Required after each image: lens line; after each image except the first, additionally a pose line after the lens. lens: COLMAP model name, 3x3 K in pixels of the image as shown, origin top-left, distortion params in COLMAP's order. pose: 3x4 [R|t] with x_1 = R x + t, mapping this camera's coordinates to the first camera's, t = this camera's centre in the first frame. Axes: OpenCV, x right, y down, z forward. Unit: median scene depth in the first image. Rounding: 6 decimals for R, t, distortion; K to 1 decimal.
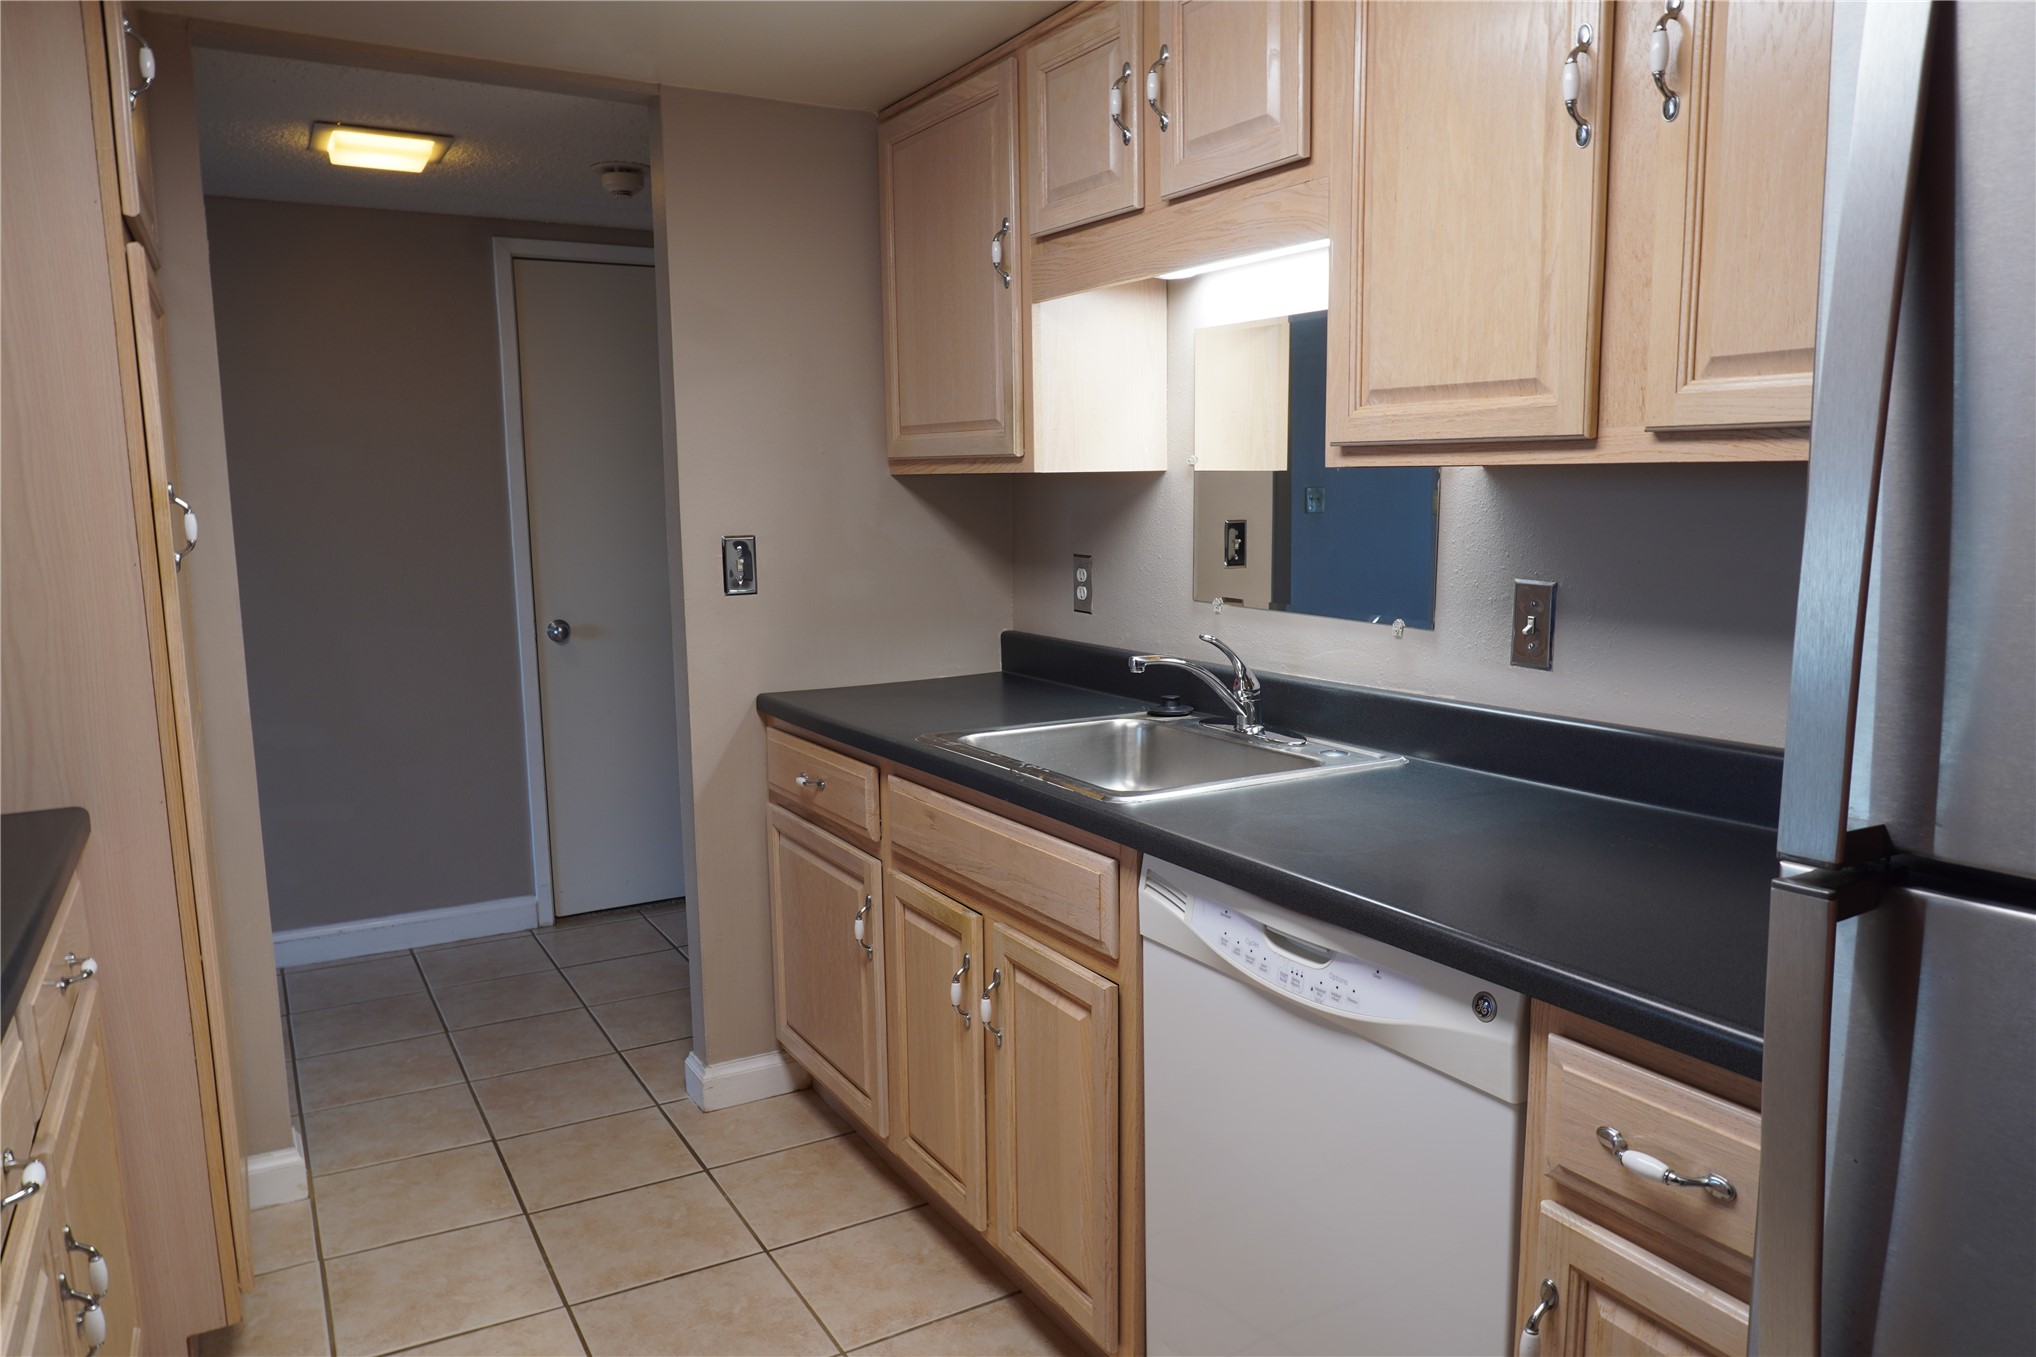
lens RADIAL K [[1365.4, 0, 1013.3], [0, 1365.4, 680.4], [0, 0, 1]] dist [-0.051377, 0.039241]
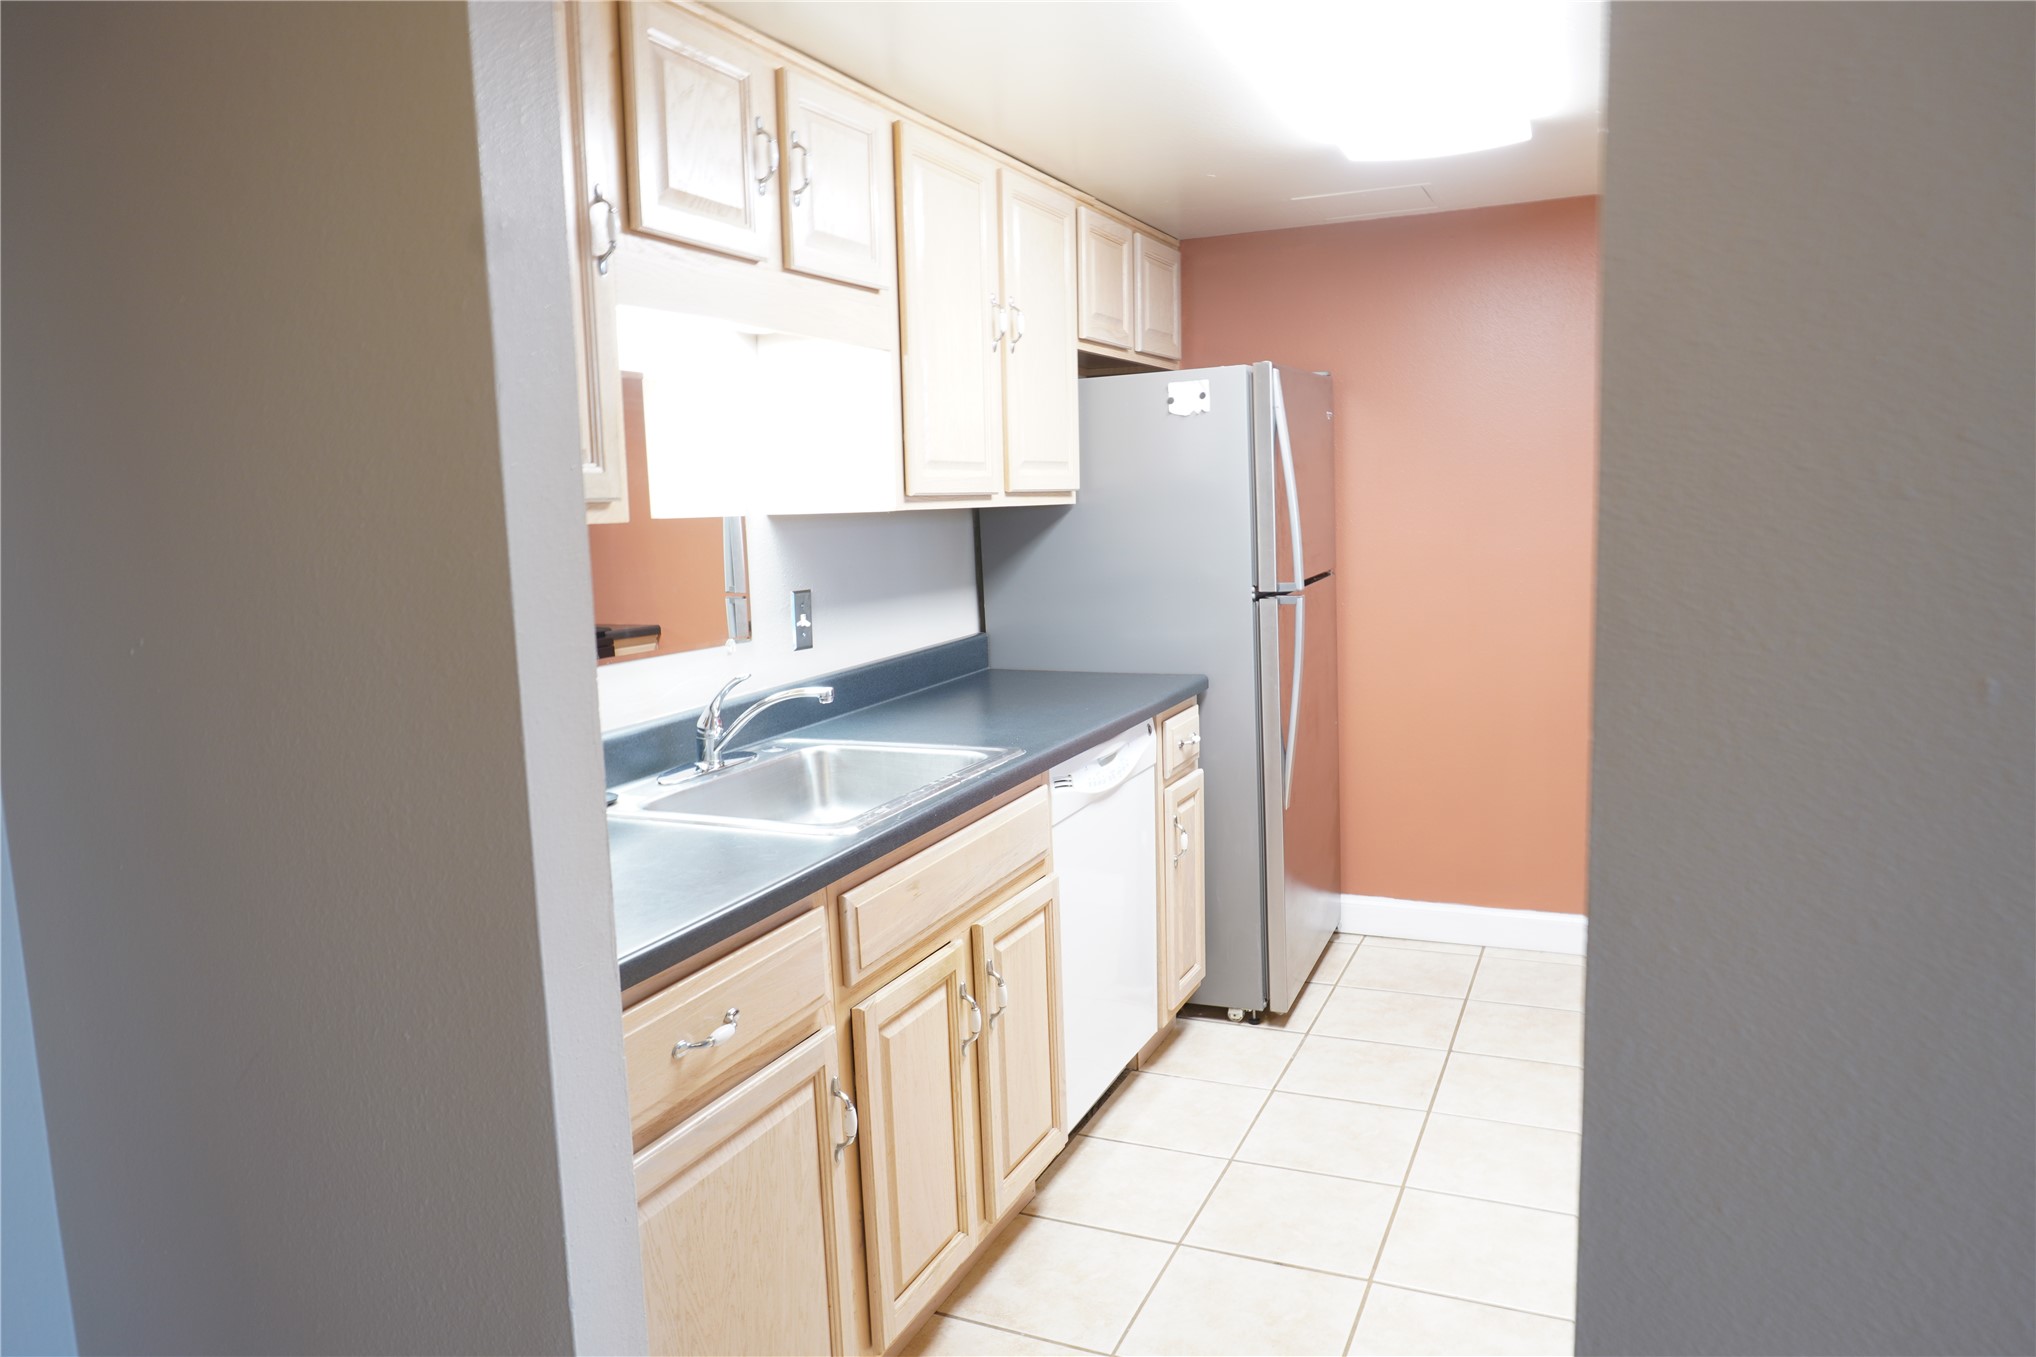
lens RADIAL K [[1365.4, 0, 1013.3], [0, 1365.4, 680.4], [0, 0, 1]] dist [-0.051377, 0.039241]
pose [[-0.571107, -0.078456, 0.817118, -0.819283], [0.157735, 0.966384, 0.203033, -0.205457], [-0.805579, 0.244841, -0.539533, 1.377984]]
